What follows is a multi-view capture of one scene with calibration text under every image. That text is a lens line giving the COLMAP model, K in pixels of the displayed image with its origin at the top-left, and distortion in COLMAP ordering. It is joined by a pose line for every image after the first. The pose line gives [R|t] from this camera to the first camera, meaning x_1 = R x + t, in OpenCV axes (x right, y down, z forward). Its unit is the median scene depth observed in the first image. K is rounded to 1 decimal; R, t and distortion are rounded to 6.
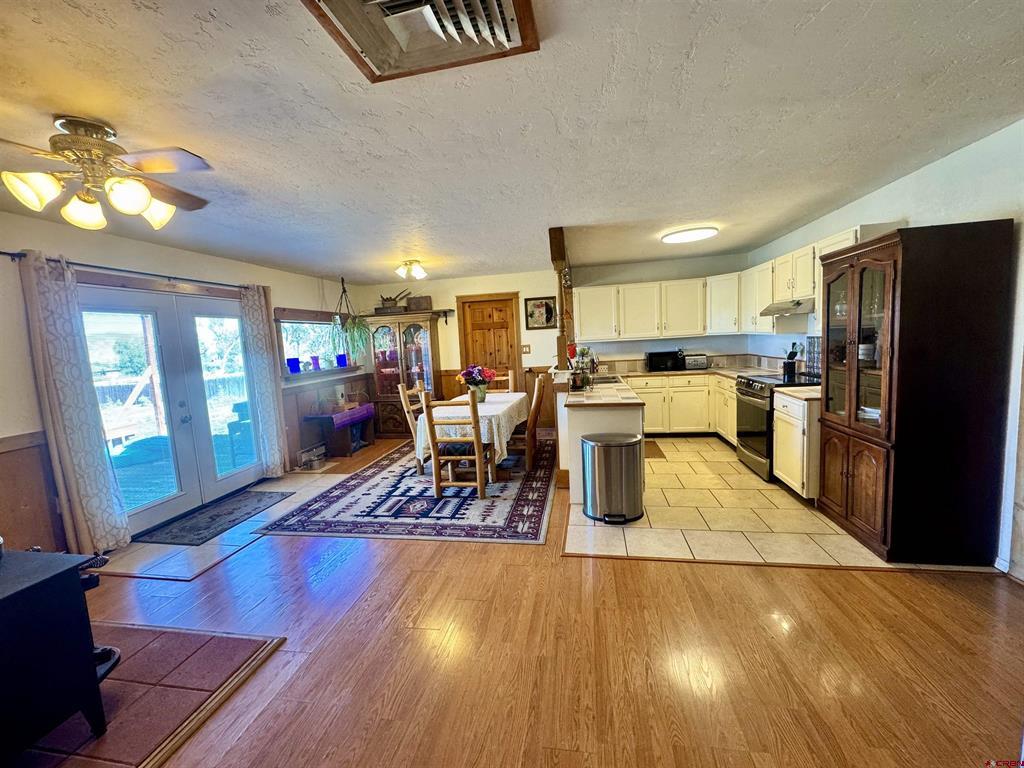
lens RADIAL K [[408.0, 0, 510.5], [0, 408.0, 381.8], [0, 0, 1]] dist [-0.002235, -0.000197]
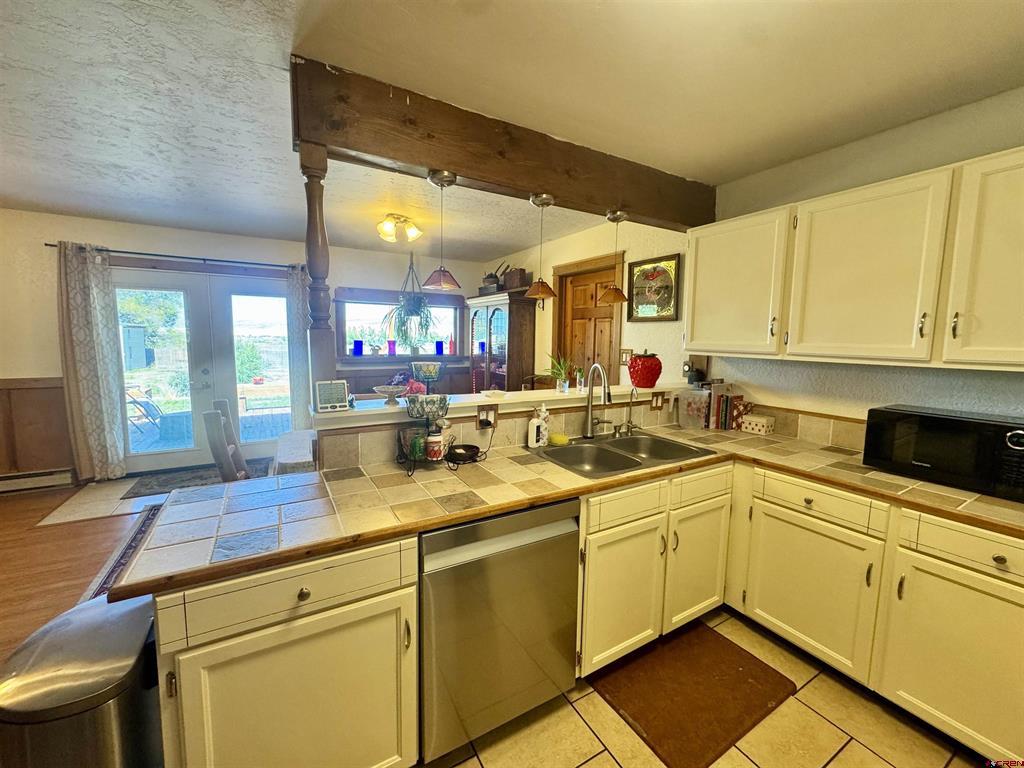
lens RADIAL K [[408.0, 0, 510.8], [0, 408.0, 381.9], [0, 0, 1]] dist [-0.002235, -0.000197]
pose [[0.645901, 0.149112, -0.748717, 0.549343], [-0.130140, 0.987890, 0.084476, -0.114164], [0.752247, 0.042875, 0.657485, 0.824028]]
